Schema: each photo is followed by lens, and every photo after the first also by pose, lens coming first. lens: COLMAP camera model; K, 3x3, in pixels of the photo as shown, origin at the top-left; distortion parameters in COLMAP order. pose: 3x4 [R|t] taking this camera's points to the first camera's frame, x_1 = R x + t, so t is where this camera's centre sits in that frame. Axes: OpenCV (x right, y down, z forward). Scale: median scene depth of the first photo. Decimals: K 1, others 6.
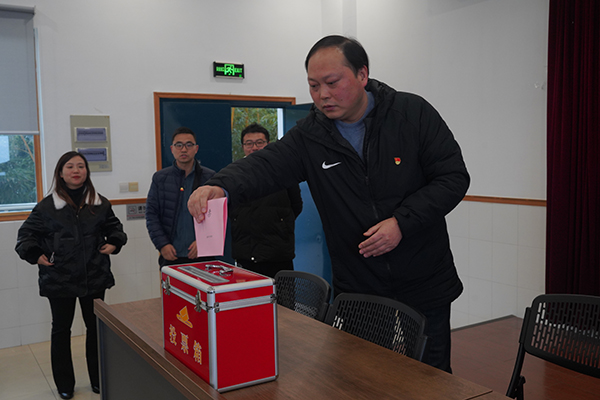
lens RADIAL K [[596.7, 0, 312.2], [0, 596.7, 200.3], [0, 0, 1]] dist [-0.062995, 0.000000]
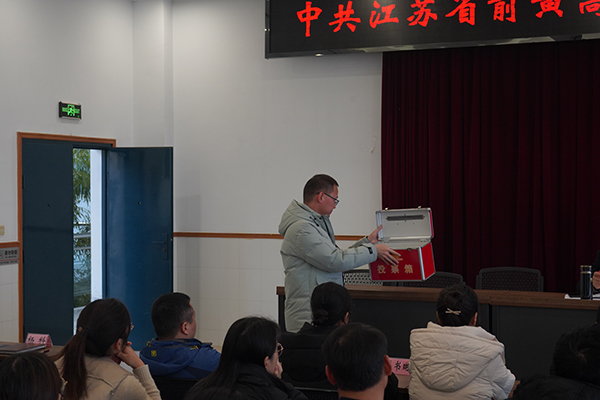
lens RADIAL K [[1060.4, 0, 299.7], [0, 1060.4, 200.0], [0, 0, 1]] dist [-0.059073, 0.000000]
pose [[0.798626, 0.012380, 0.601701, -0.885770], [0.023407, 0.998393, -0.051609, 0.025844], [-0.601373, 0.055300, 0.797052, -0.604686]]
